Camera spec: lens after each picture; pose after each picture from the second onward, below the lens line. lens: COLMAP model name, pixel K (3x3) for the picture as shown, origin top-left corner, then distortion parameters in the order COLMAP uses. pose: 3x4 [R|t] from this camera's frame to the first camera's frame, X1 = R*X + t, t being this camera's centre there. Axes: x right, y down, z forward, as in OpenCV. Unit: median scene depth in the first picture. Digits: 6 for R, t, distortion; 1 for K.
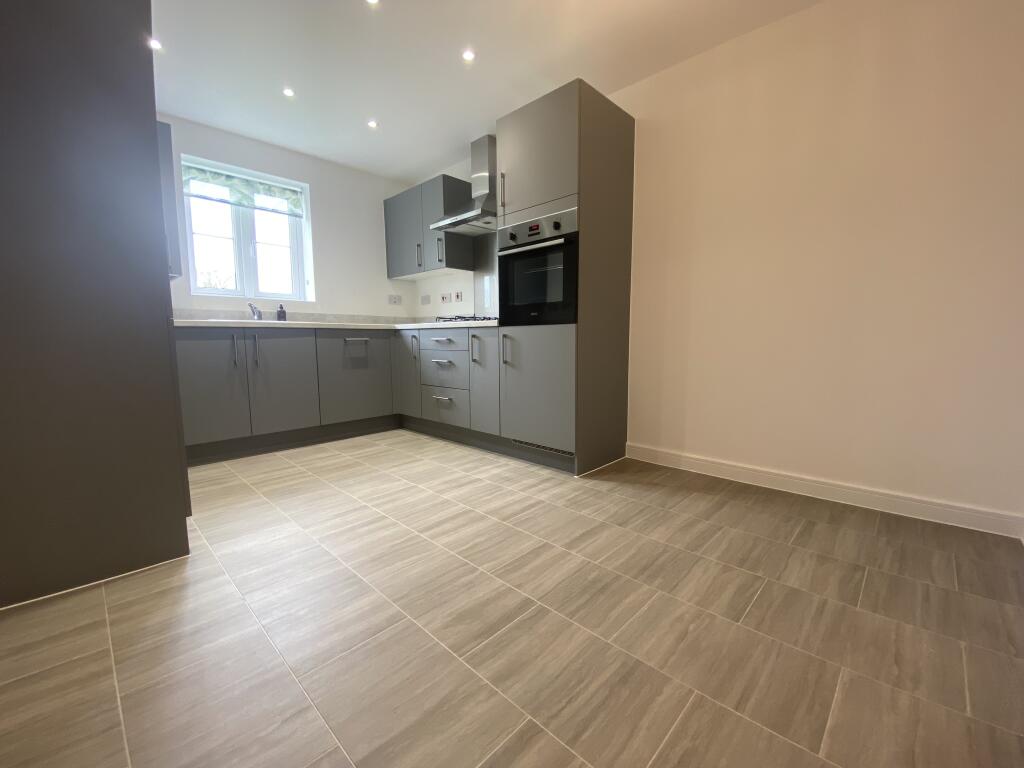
lens RADIAL K [[421.1, 0, 527.0], [0, 421.1, 386.6], [0, 0, 1]] dist [0.036197, -0.033044]
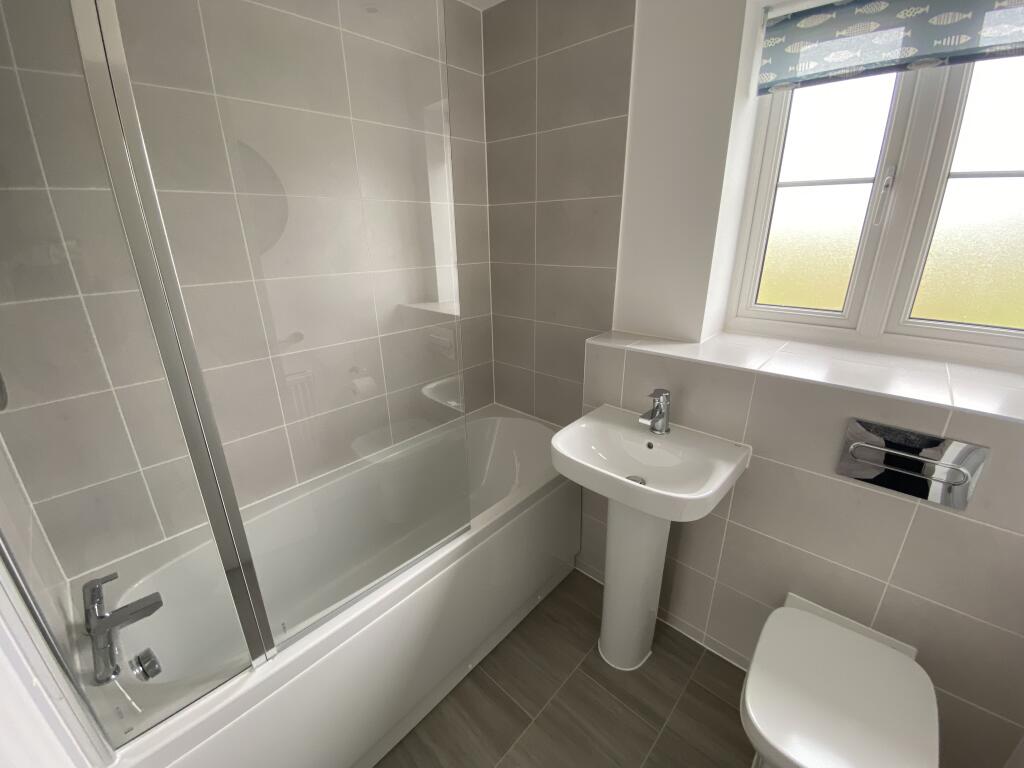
lens RADIAL K [[423.8, 0, 512.0], [0, 423.8, 384.0], [0, 0, 1]] dist [0.000045, -0.000115]
pose [[-0.000011, 0.342718, -0.939438, -0.292662], [-0.107744, 0.933969, 0.340724, -0.274440], [0.994179, 0.101223, 0.036915, 0.694606]]
